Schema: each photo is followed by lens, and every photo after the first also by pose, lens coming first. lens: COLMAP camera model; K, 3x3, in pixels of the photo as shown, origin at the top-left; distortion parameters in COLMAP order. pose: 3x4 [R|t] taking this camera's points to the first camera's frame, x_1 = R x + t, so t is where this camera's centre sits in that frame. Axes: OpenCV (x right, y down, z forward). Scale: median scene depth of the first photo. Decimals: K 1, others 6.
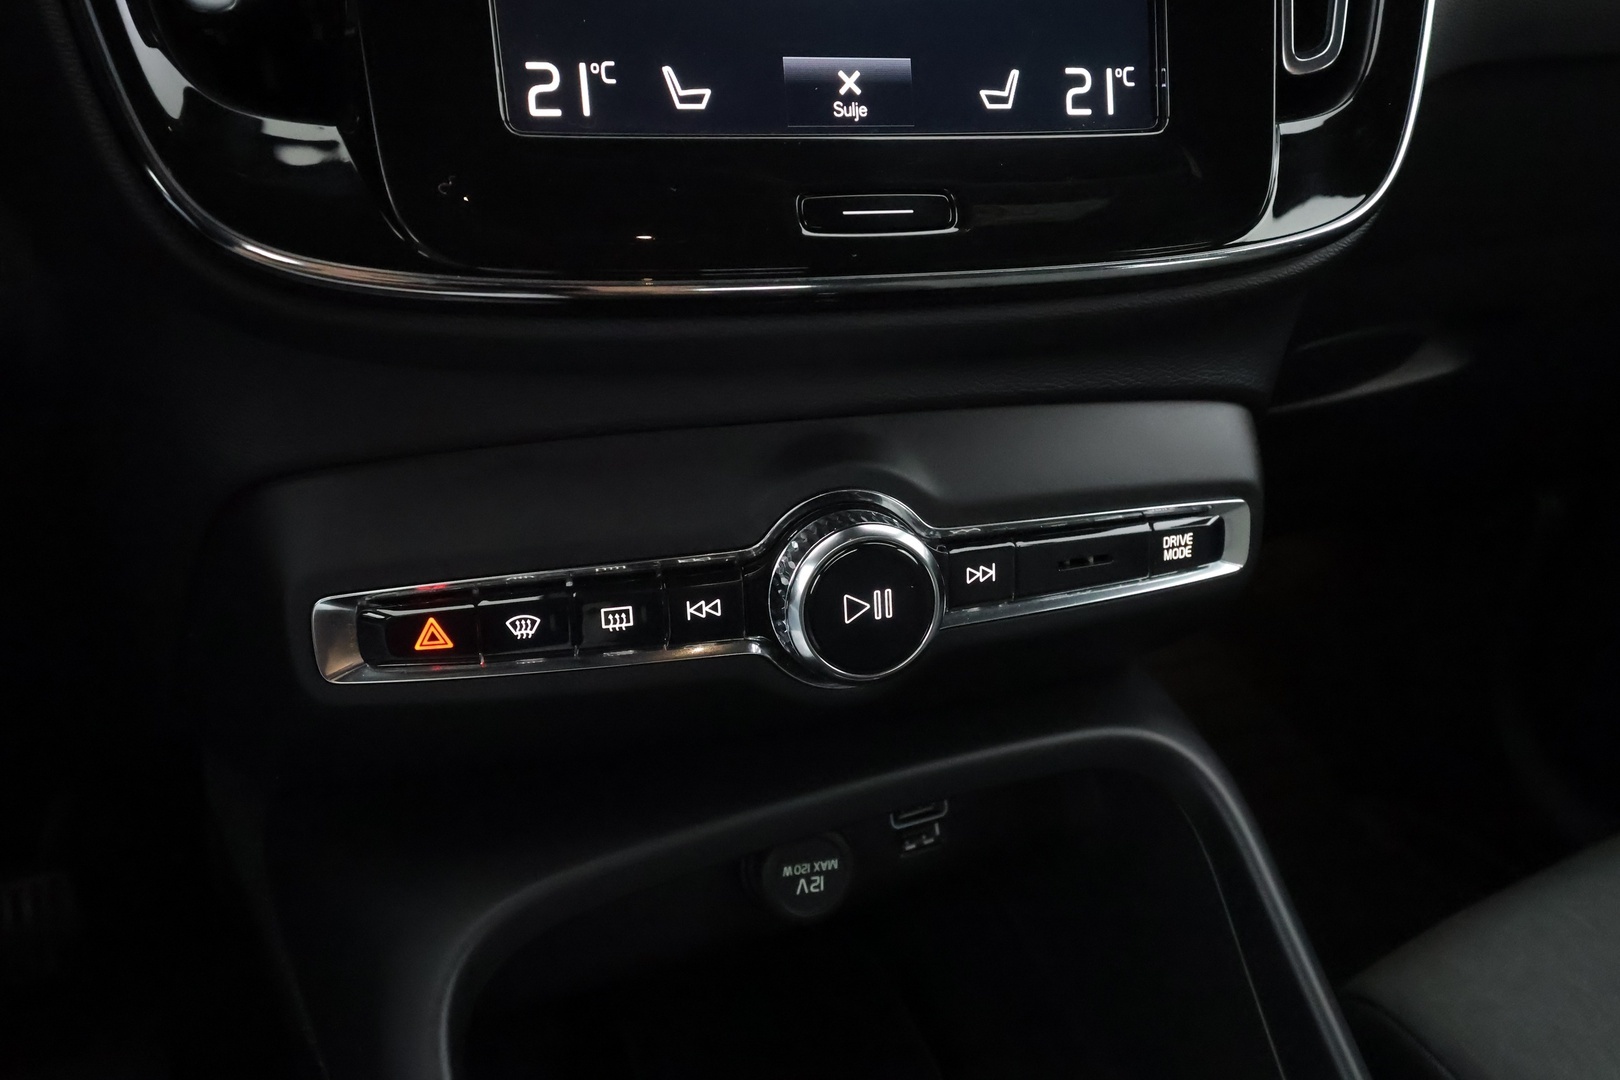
lens RADIAL K [[1182.5, 0, 803.6], [0, 1182.5, 546.6], [0, 0, 1]] dist [0.000094, -0.003185]
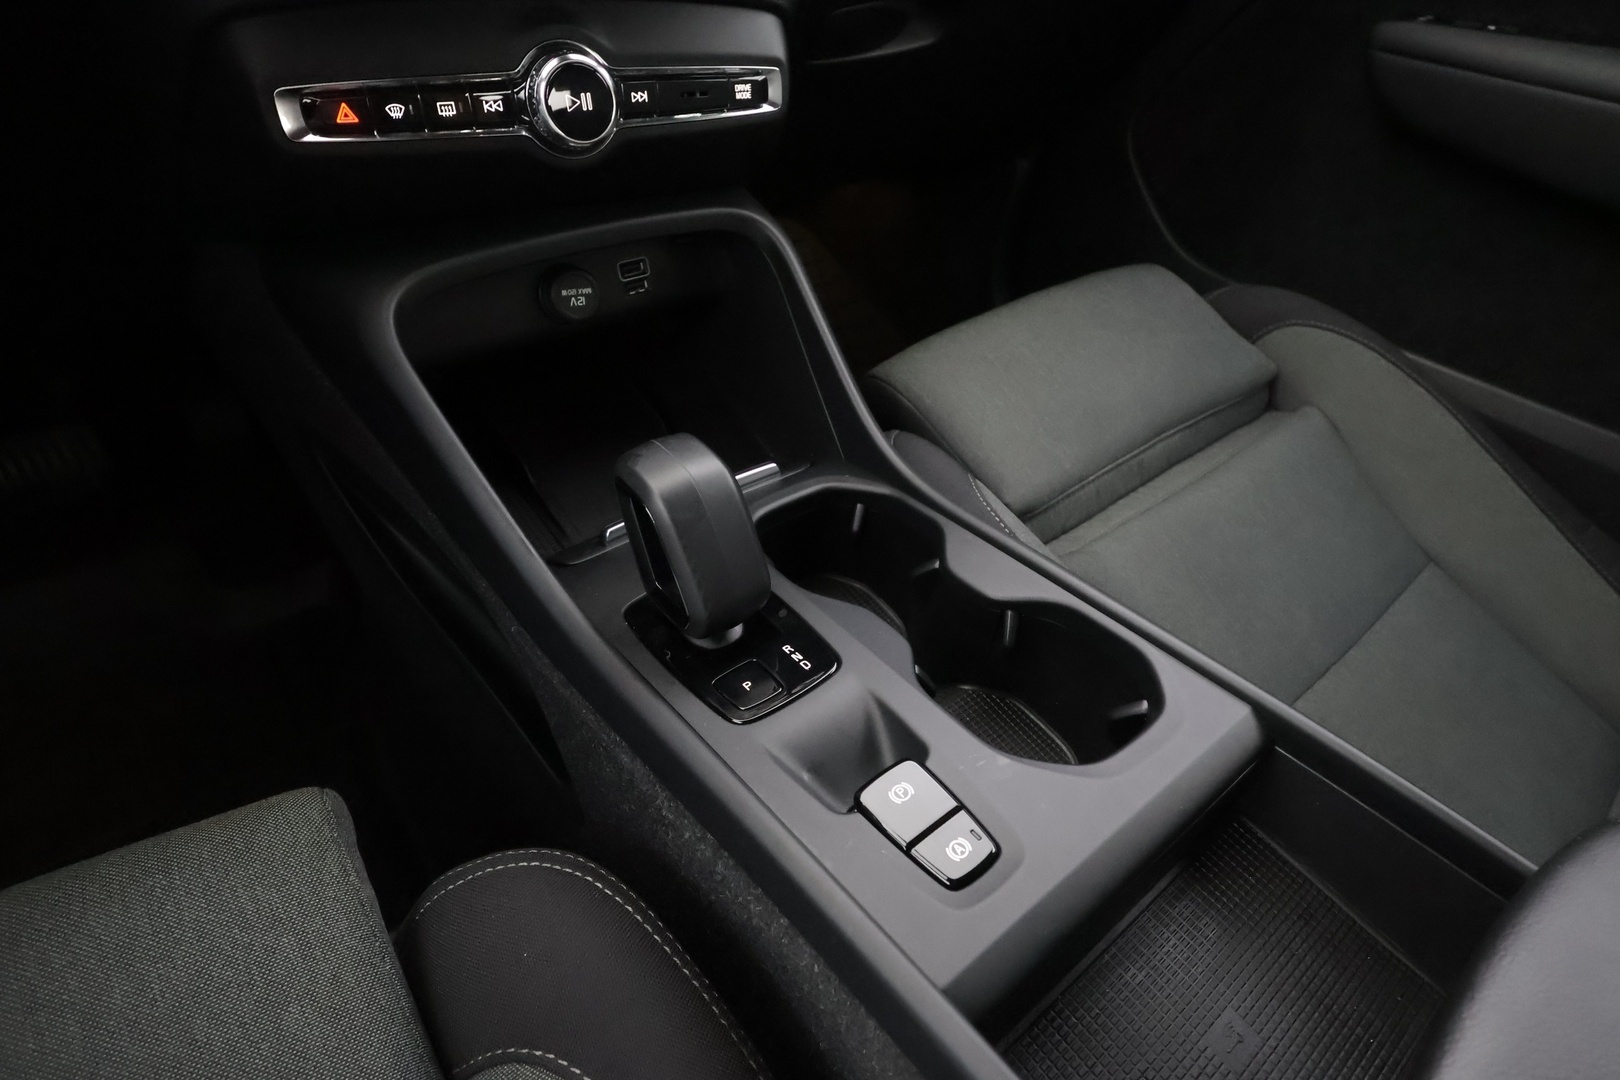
lens RADIAL K [[832.4, 0, 809.2], [0, 832.4, 548.0], [0, 0, 1]] dist [0.000906, 0.001349]
pose [[0.968593, -0.116406, 0.219723, 0.033933], [0.044894, 0.950997, 0.305923, 0.350990], [-0.244567, -0.286451, 0.926355, -0.611515]]
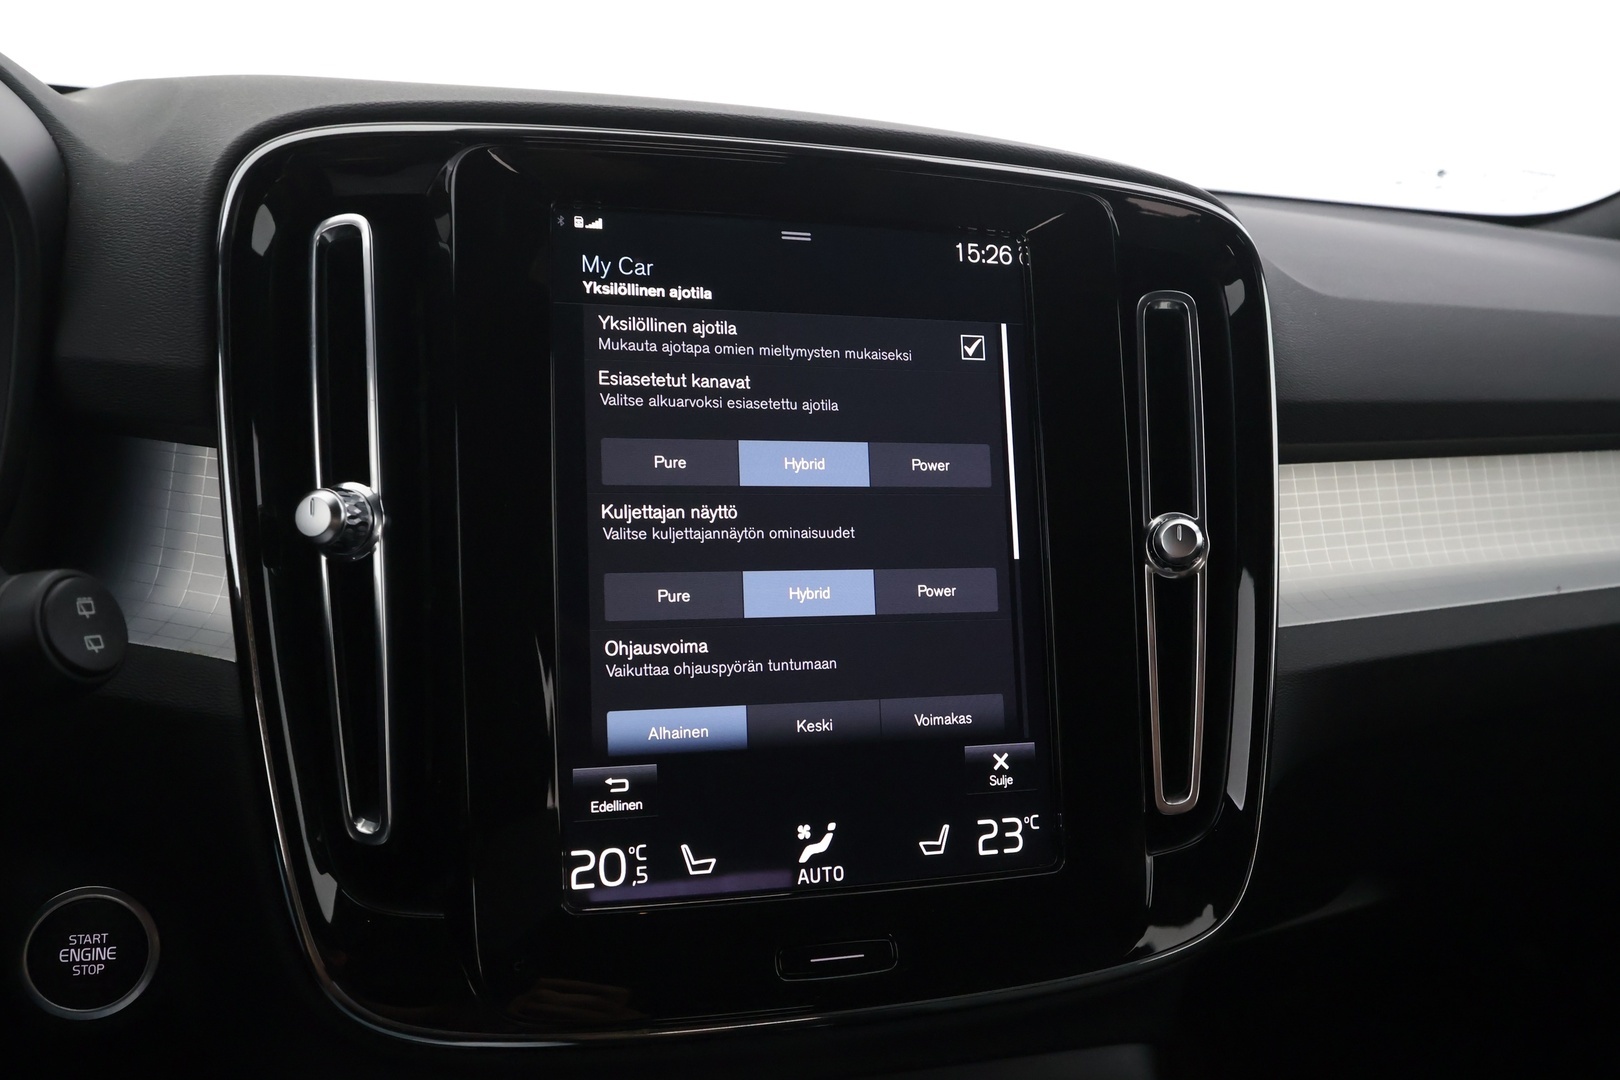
lens RADIAL K [[1272.5, 0, 810.0], [0, 1272.5, 544.7], [0, 0, 1]] dist [-0.001557, 0.007163]
pose [[0.999401, 0.034565, -0.001831, 0.017416], [-0.034152, 0.976076, -0.214729, -0.393029], [-0.005635, 0.214663, 0.976672, -0.454448]]
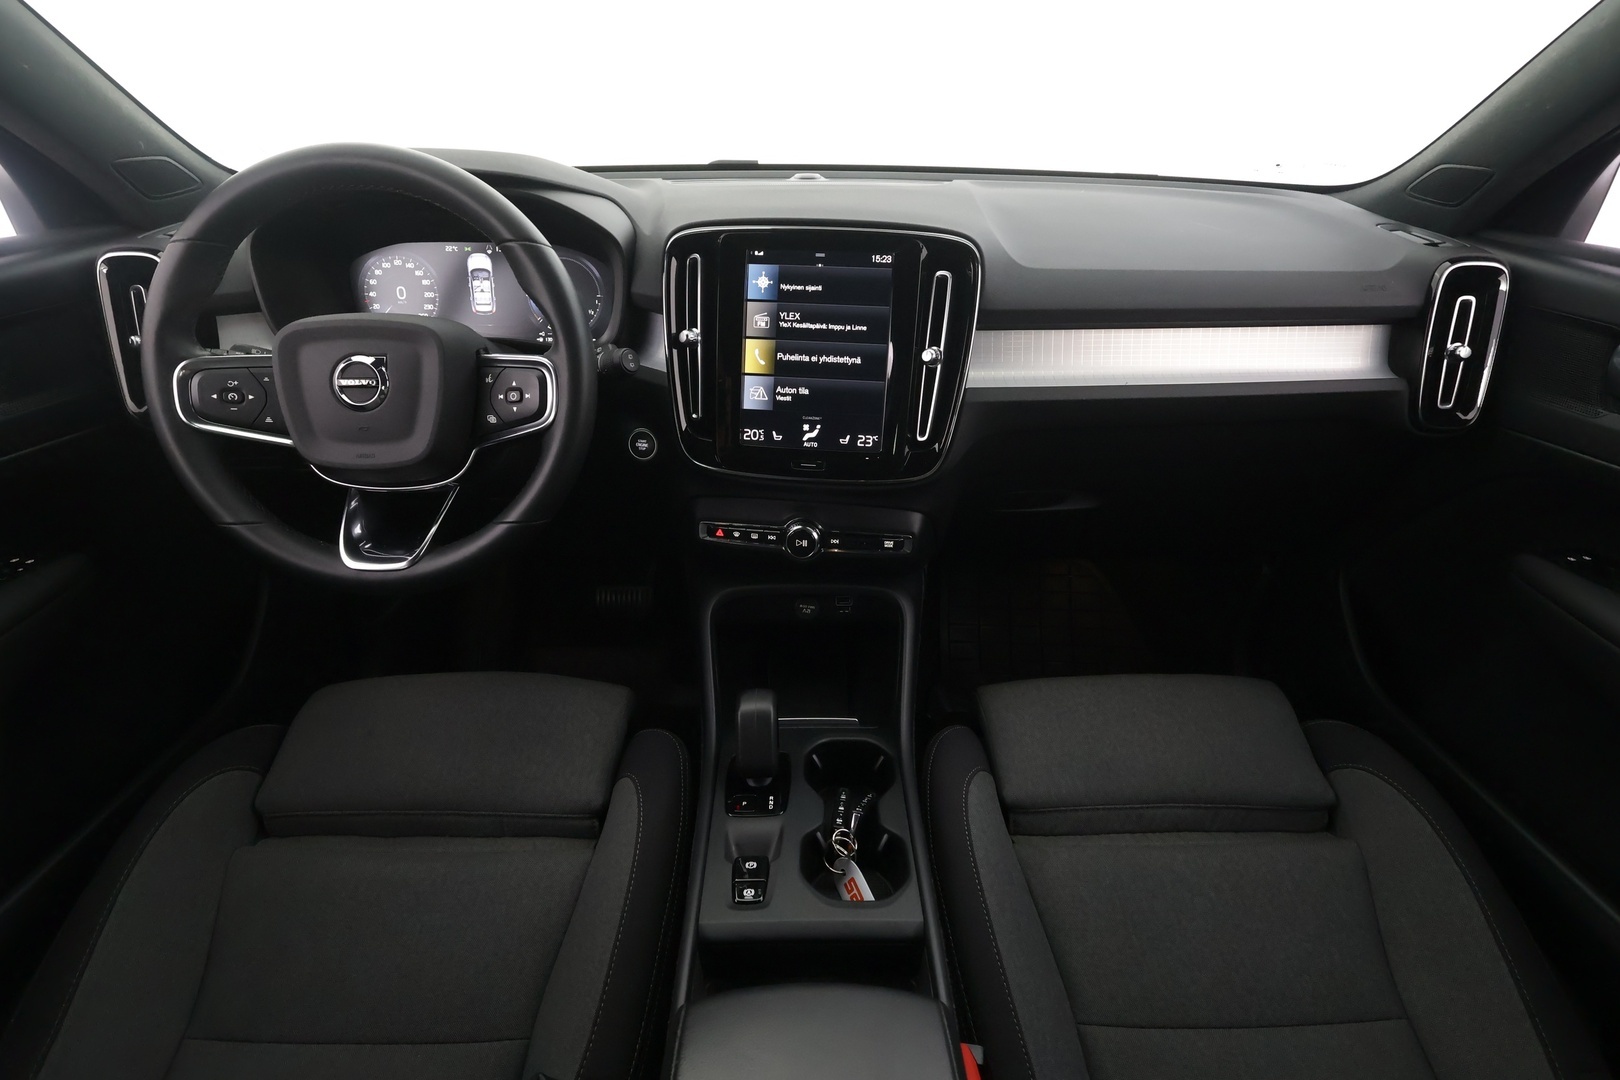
lens RADIAL K [[750.2, 0, 811.1], [0, 750.2, 542.1], [0, 0, 1]] dist [0.001007, -0.000382]
pose [[0.916505, 0.182932, -0.355745, 1.154218], [-0.161934, 0.982851, 0.088214, -0.224553], [0.365782, -0.023241, 0.930410, -1.783930]]
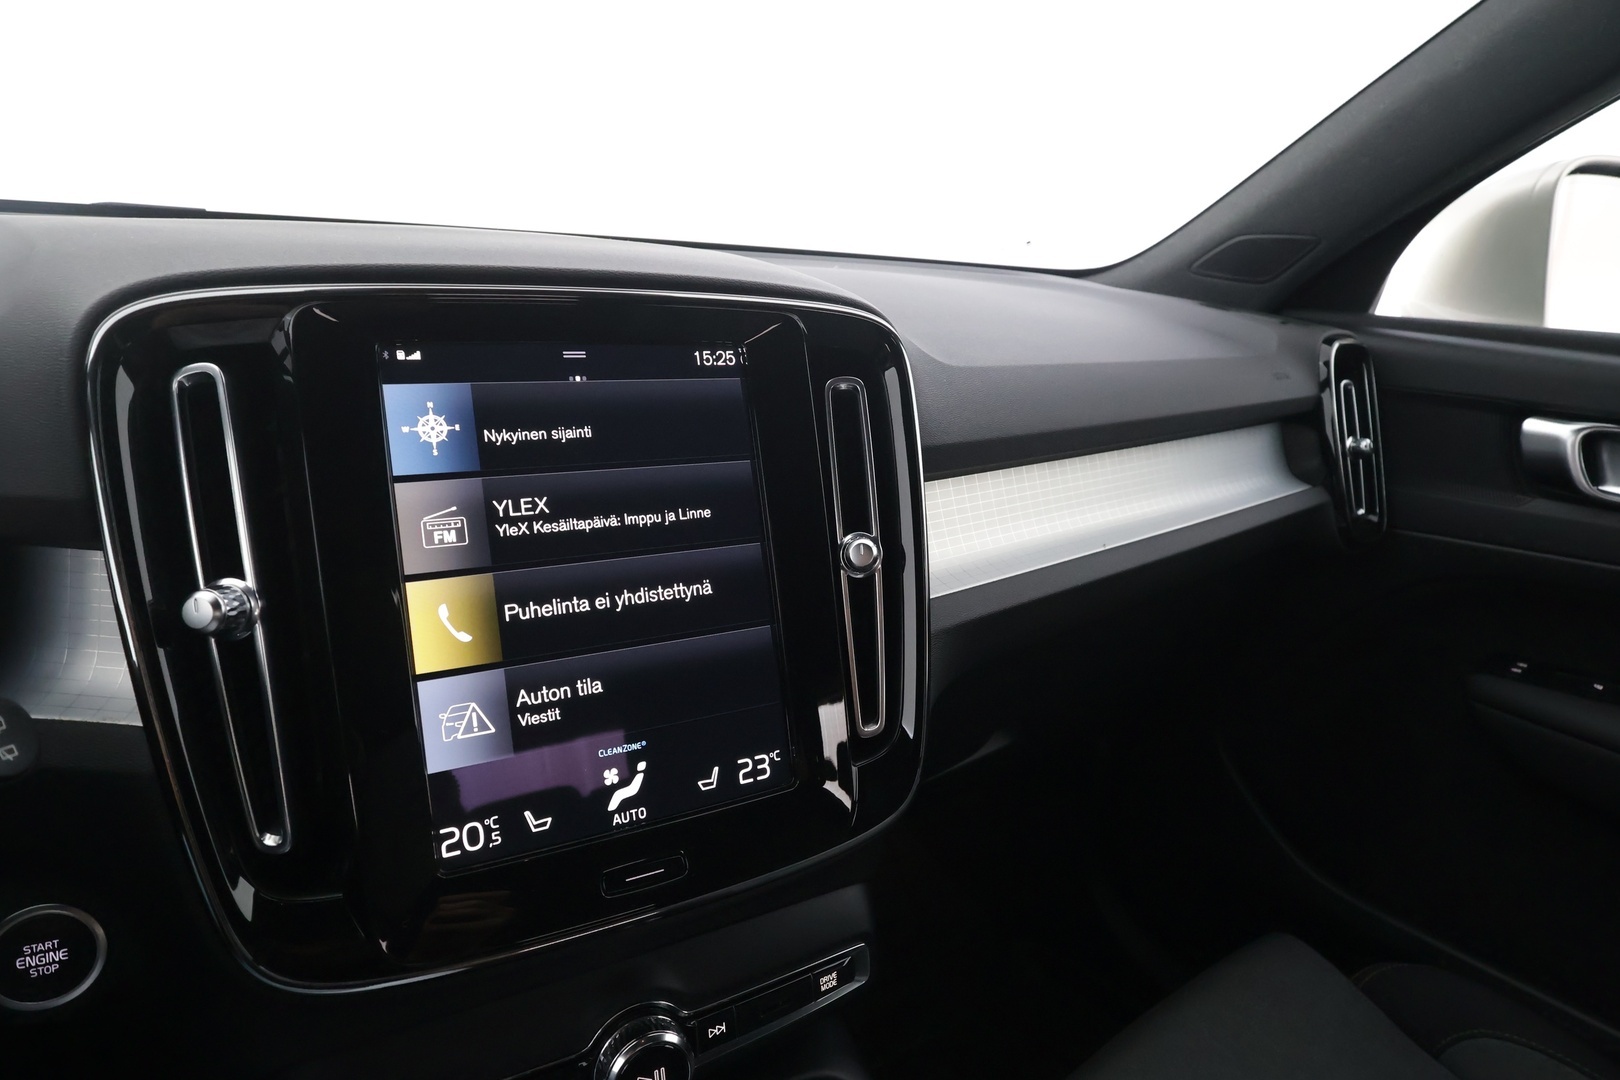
lens RADIAL K [[903.3, 0, 808.1], [0, 903.3, 544.1], [0, 0, 1]] dist [0.004735, -0.000294]
pose [[0.979751, -0.043734, 0.195387, 0.054353], [0.071399, 0.988012, -0.136874, -0.541230], [-0.187058, 0.148052, 0.971128, -0.488131]]
